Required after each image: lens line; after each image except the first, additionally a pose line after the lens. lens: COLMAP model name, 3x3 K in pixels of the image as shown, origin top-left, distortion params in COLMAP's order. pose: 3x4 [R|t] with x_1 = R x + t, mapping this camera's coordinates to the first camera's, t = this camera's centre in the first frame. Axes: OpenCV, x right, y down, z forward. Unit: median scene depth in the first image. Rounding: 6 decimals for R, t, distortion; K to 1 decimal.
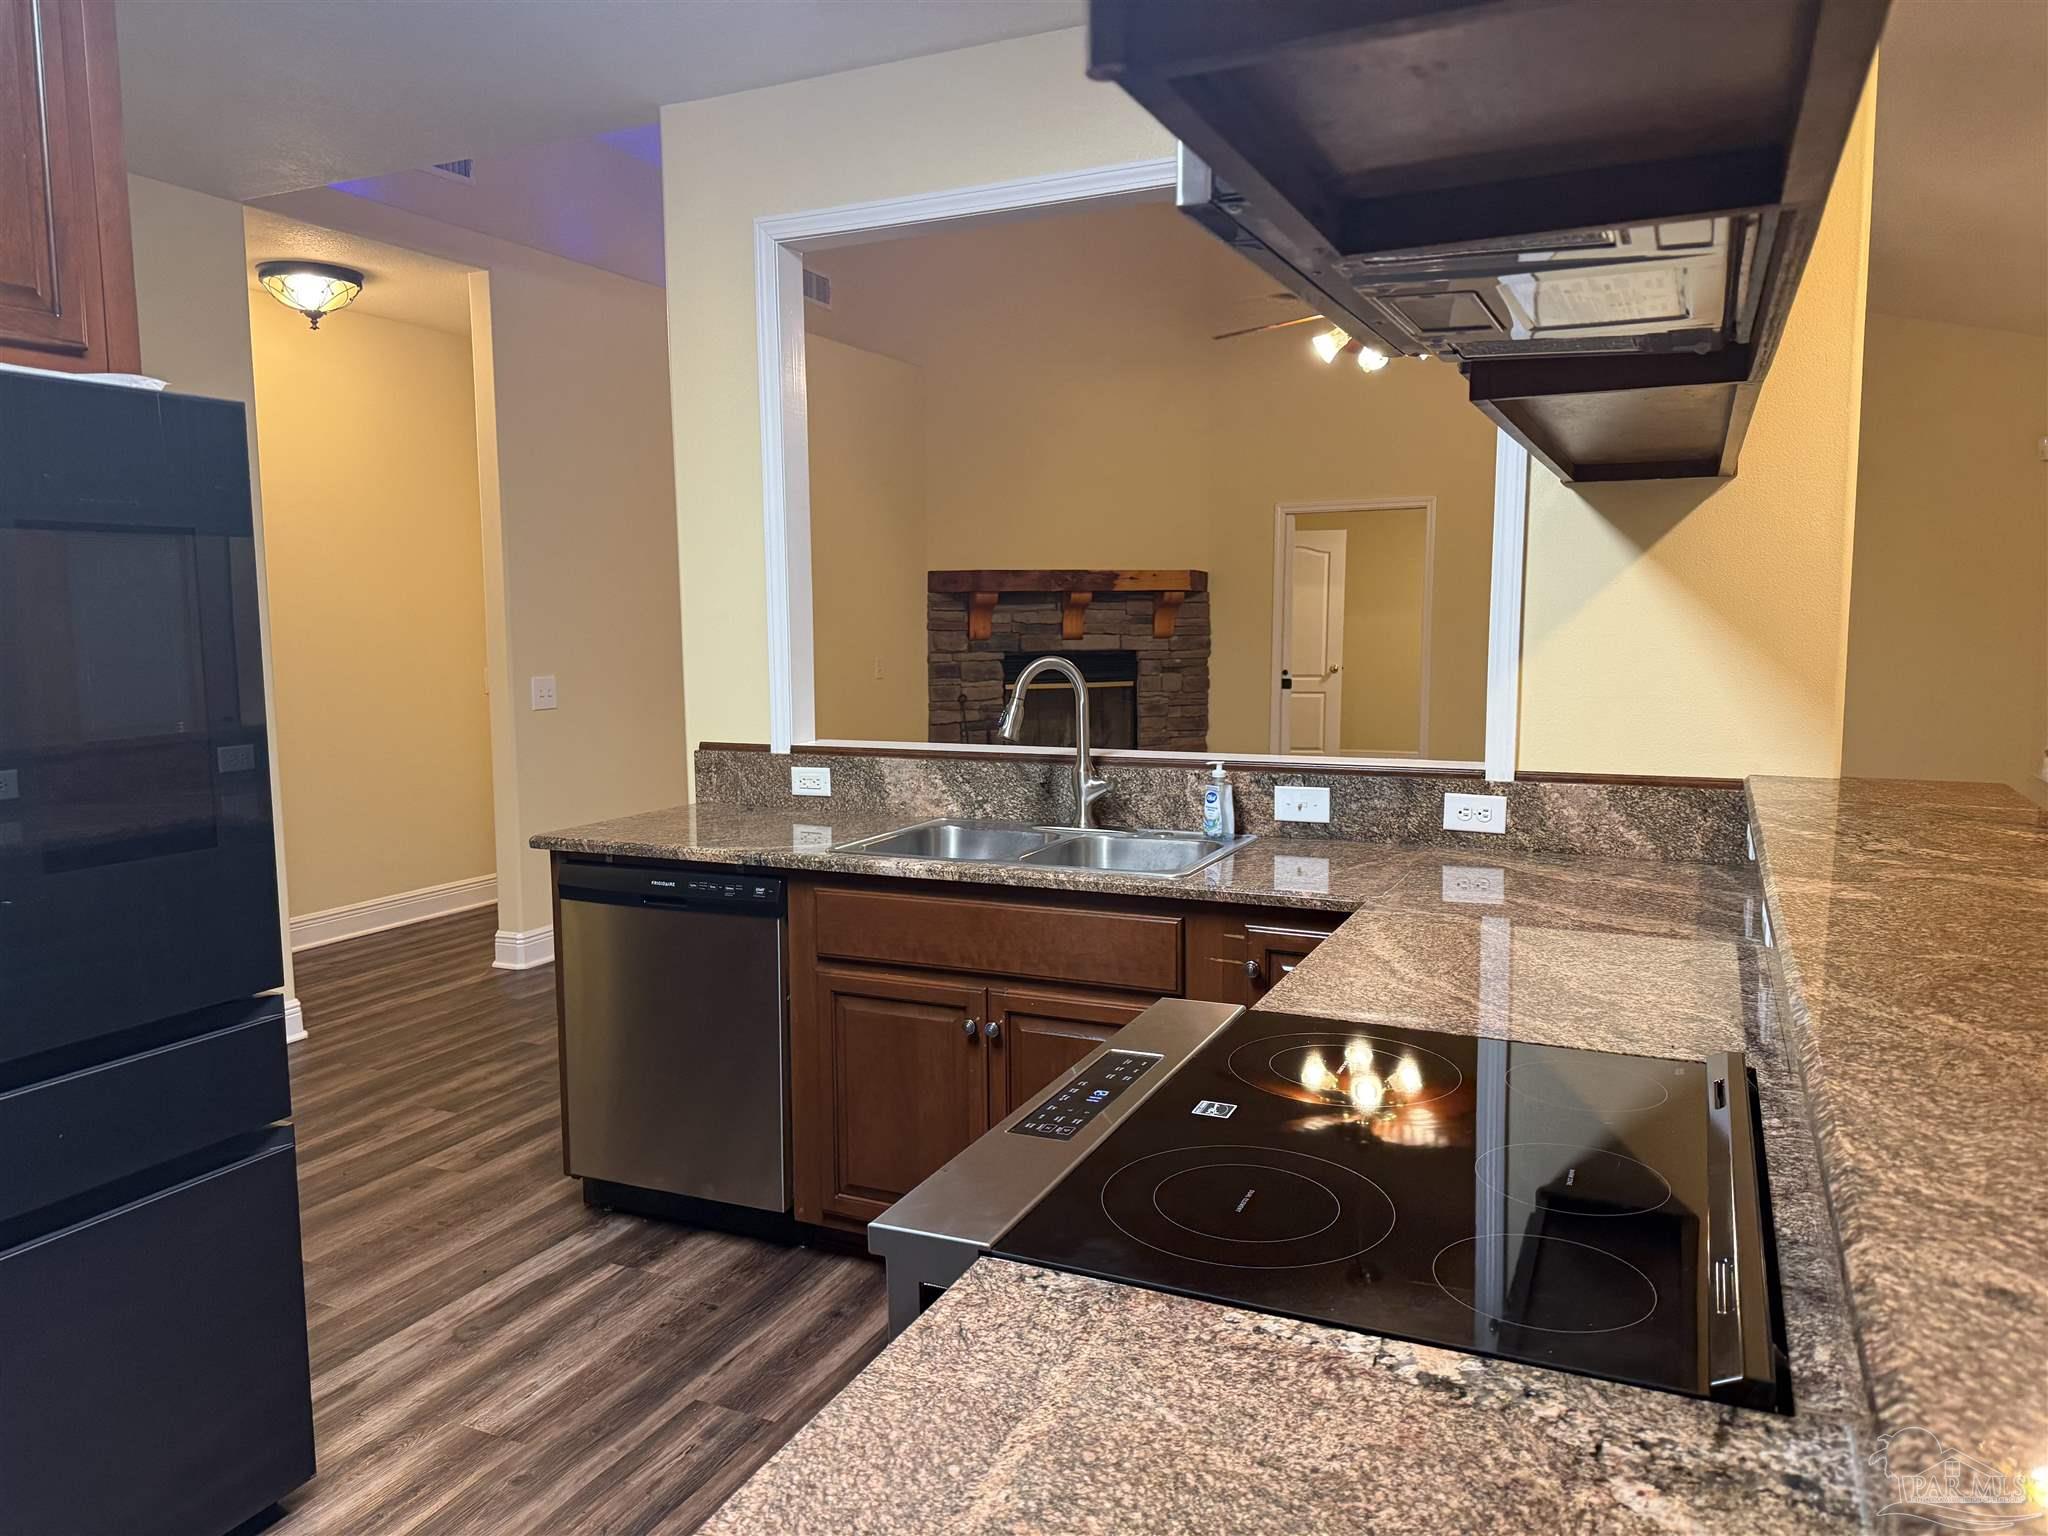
lens RADIAL K [[1432.3, 0, 1024.0], [0, 1432.3, 768.0], [0, 0, 1]] dist [0.131946, -0.210903]
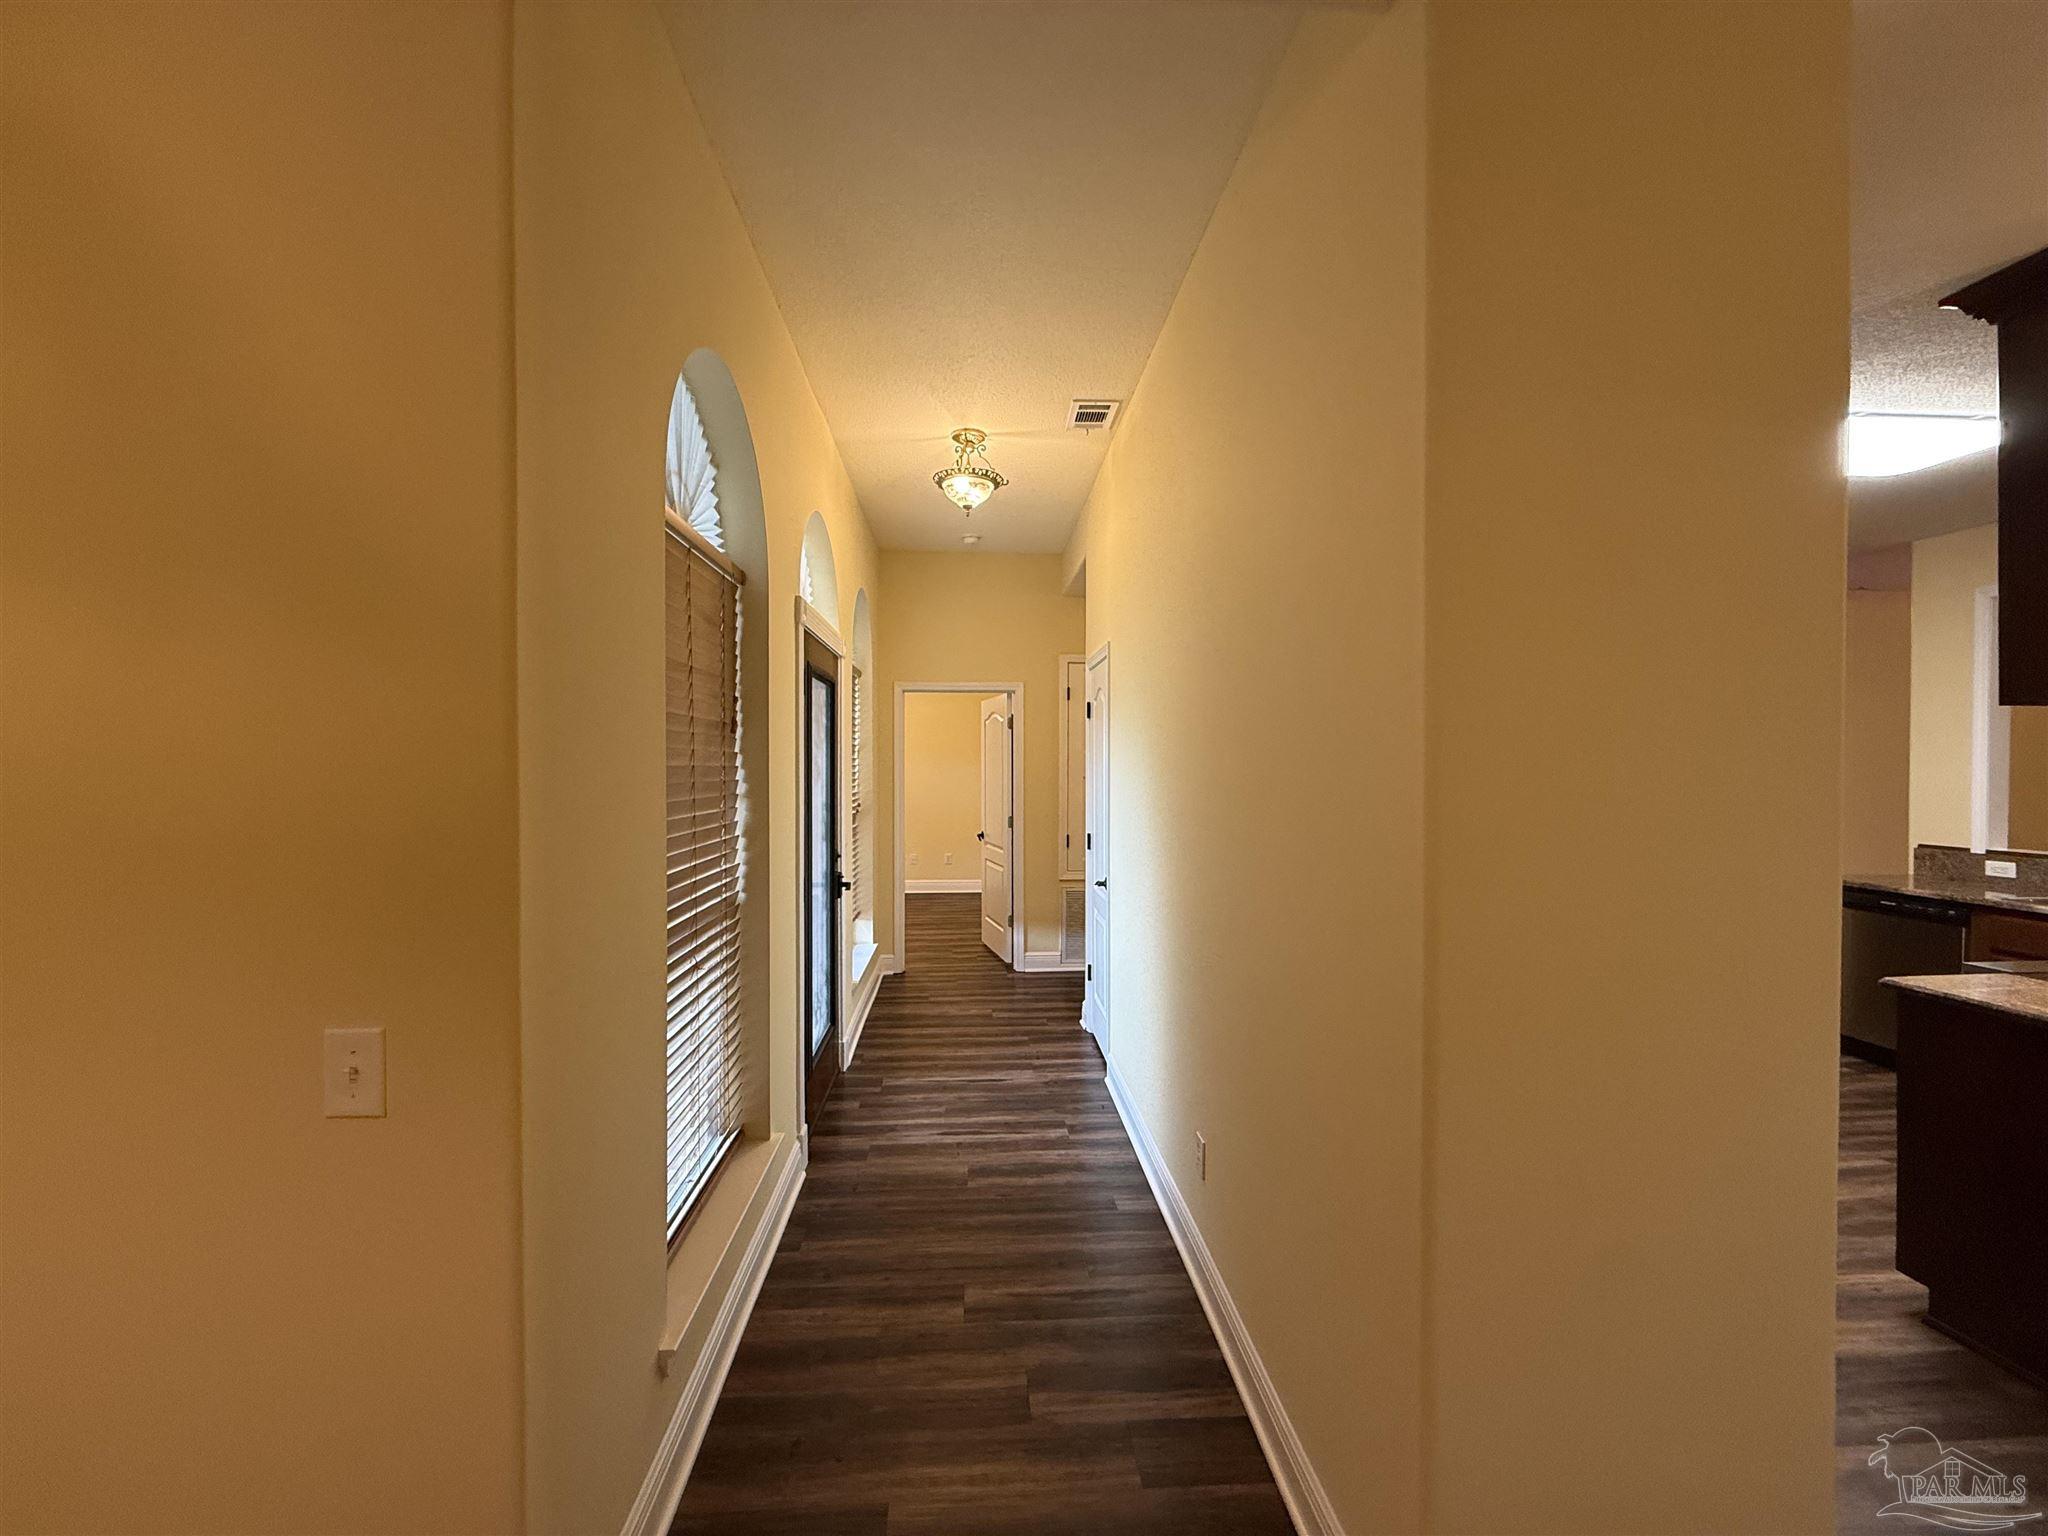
lens RADIAL K [[815.2, 0, 1005.0], [0, 815.2, 775.1], [0, 0, 1]] dist [-0.002562, -0.000459]
pose [[0.471254, 0.018692, -0.881799, 0.172789], [-0.098059, 0.994688, -0.031320, 0.047536], [0.876529, 0.101228, 0.470584, -0.663834]]
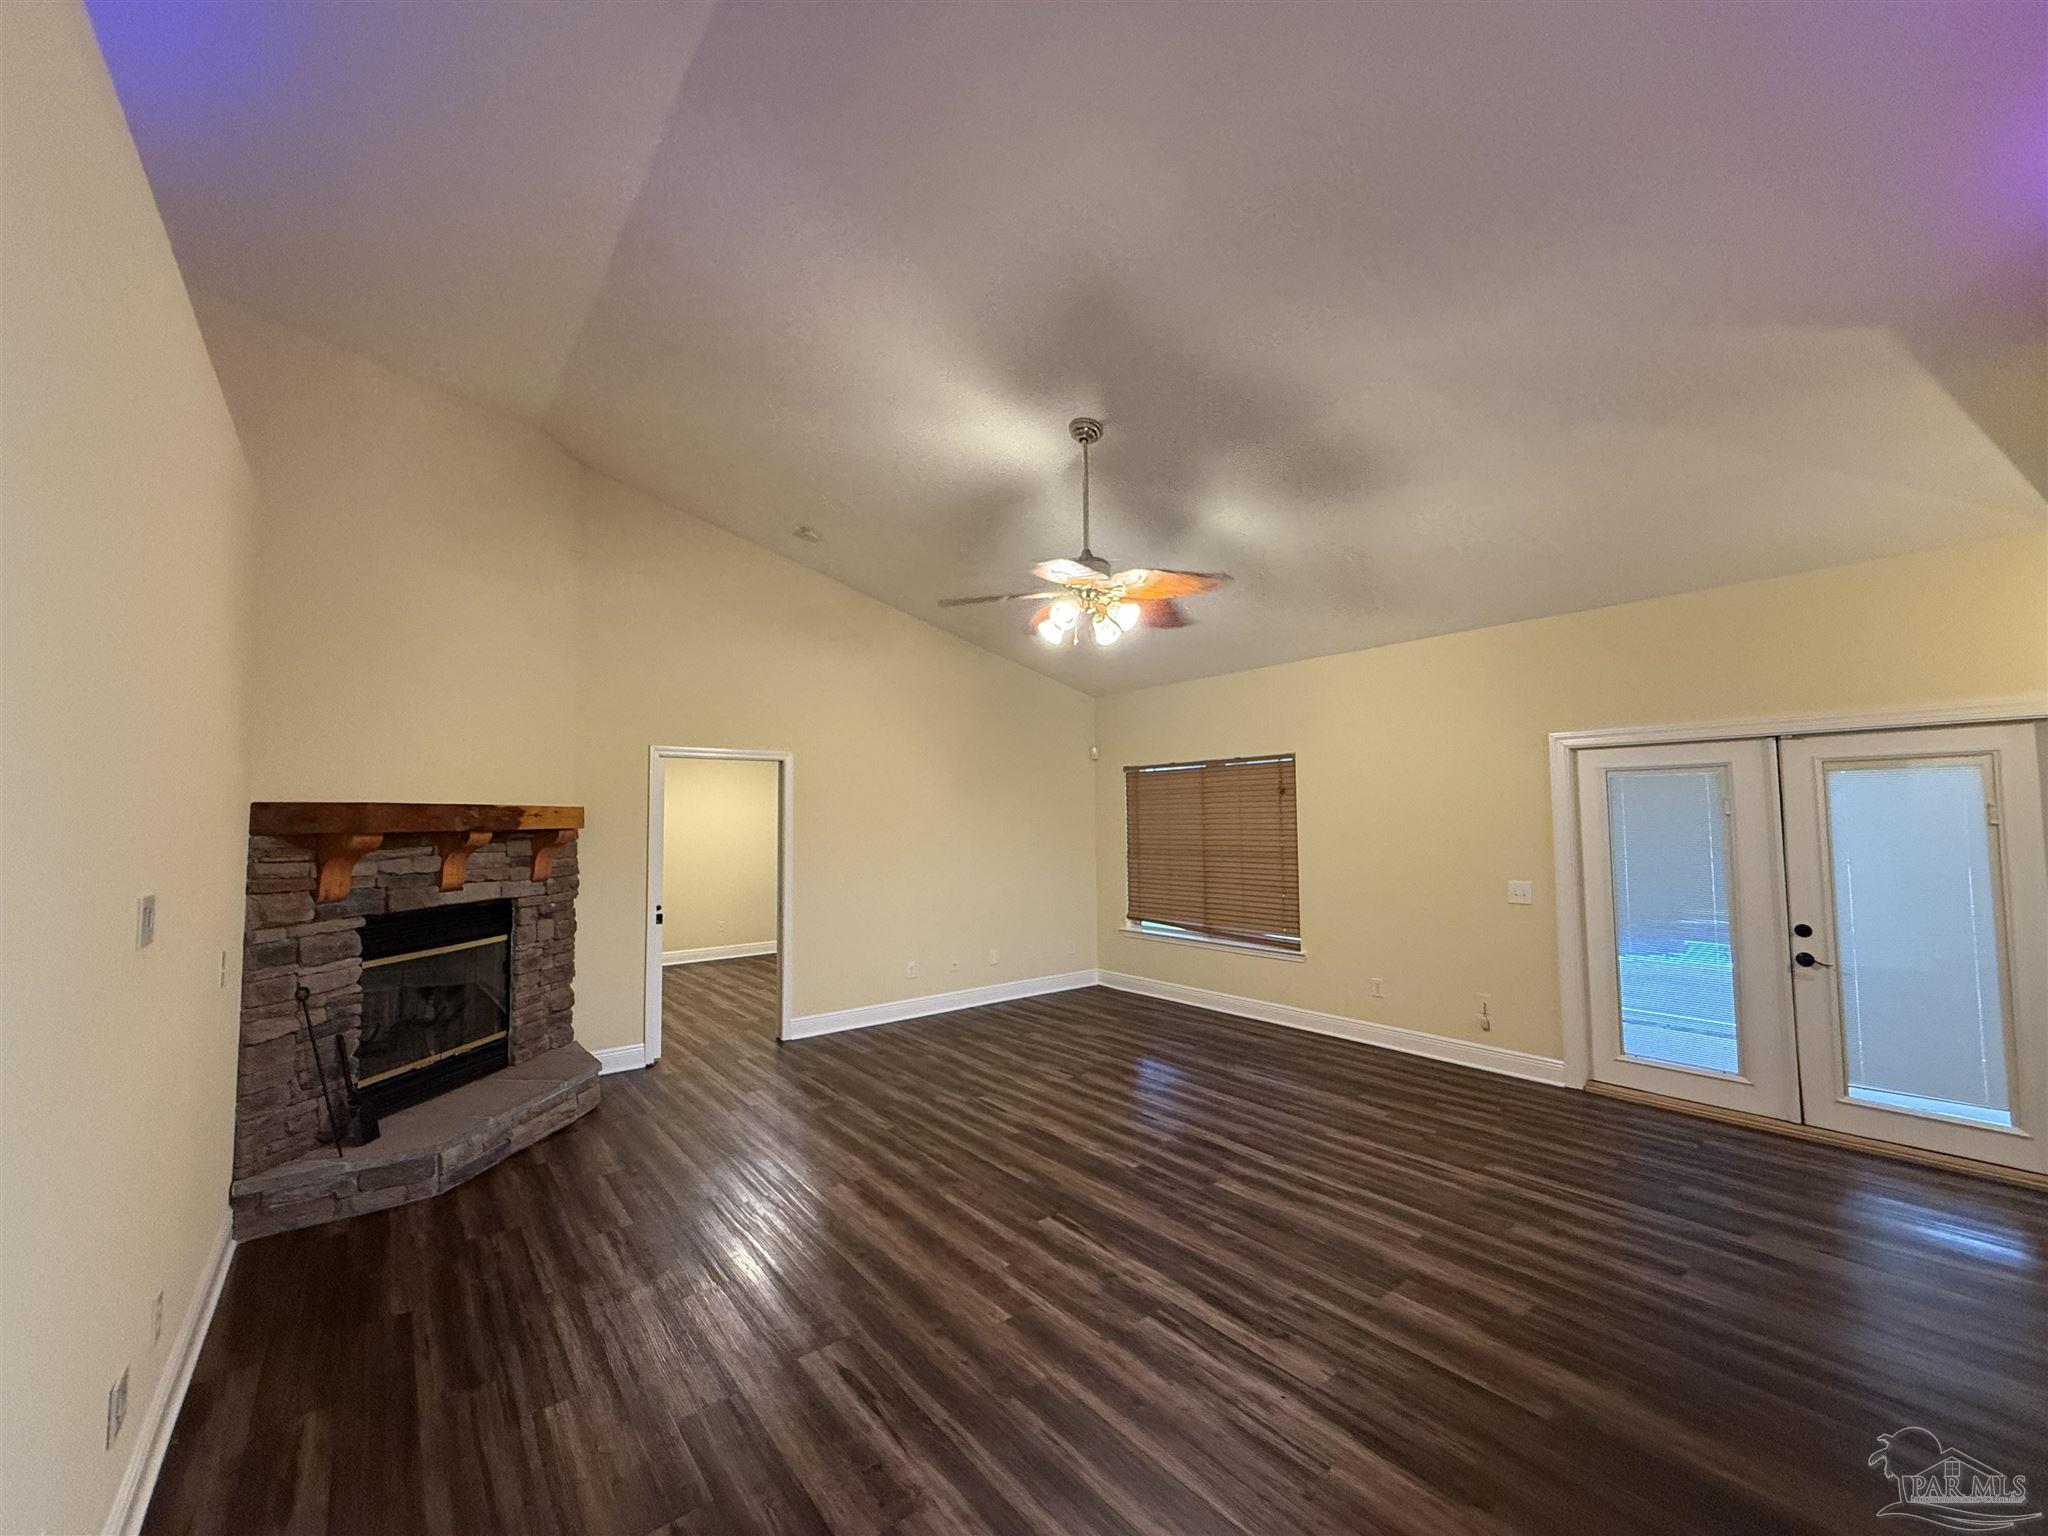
lens RADIAL K [[816.2, 0, 1024.0], [0, 816.2, 768.0], [0, 0, 1]] dist [-0.007275, -0.000153]
pose [[0.446860, 0.059131, 0.892648, -0.550243], [0.101028, 0.988095, -0.116028, -0.174669], [-0.888881, 0.142030, 0.435566, 1.237220]]
